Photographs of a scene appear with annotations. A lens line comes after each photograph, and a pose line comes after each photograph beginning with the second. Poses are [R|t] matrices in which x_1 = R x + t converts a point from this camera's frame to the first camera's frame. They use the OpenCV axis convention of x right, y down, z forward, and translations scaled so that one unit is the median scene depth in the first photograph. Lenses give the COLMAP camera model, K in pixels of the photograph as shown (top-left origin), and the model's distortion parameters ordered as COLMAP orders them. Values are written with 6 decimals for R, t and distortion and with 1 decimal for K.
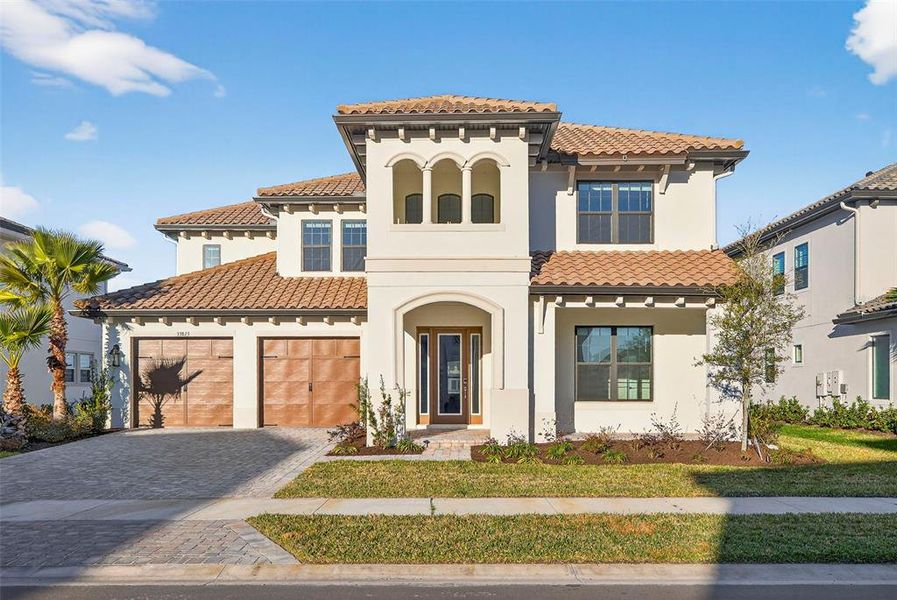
lens RADIAL K [[705.3, 0, 451.7], [0, 705.3, 382.0], [0, 0, 1]] dist [0.001409, 0.002126]
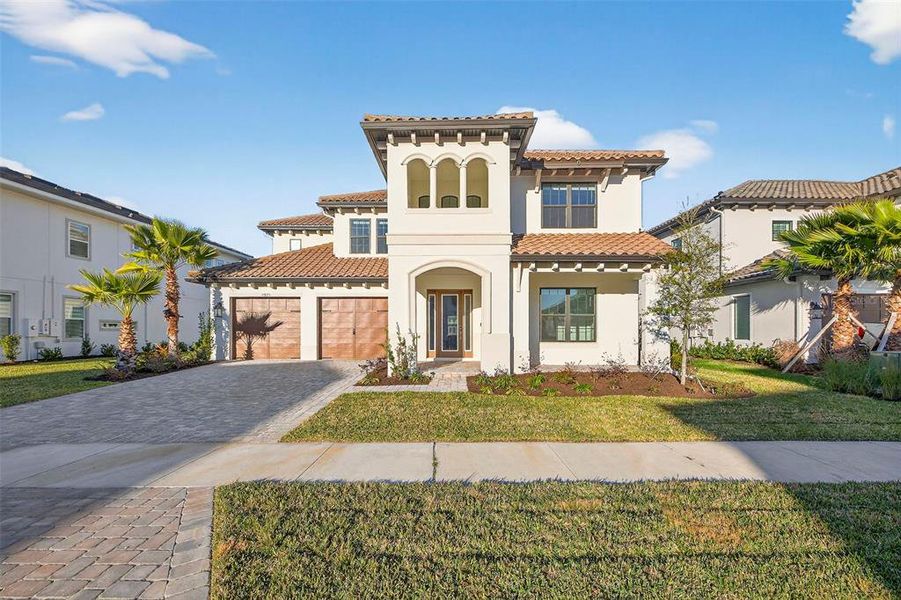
lens RADIAL K [[375.9, 0, 448.7], [0, 375.9, 331.1], [0, 0, 1]] dist [0.003250, -0.000044]
pose [[0.999996, -0.000606, -0.002911, -0.002909], [0.000632, 0.999959, 0.009043, -0.000429], [0.002905, -0.009045, 0.999955, 0.233443]]
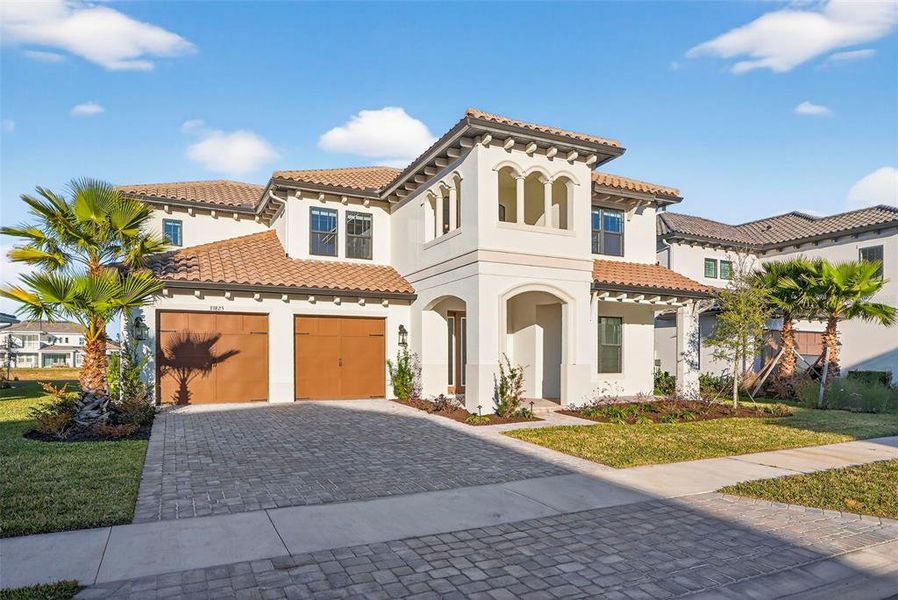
lens RADIAL K [[532.4, 0, 448.3], [0, 532.4, 362.1], [0, 0, 1]] dist [-0.001108, -0.000292]
pose [[0.899761, -0.001507, 0.436380, -0.424804], [-0.003413, 0.999939, 0.010492, -0.002124], [-0.436369, -0.010930, 0.899701, 0.198872]]
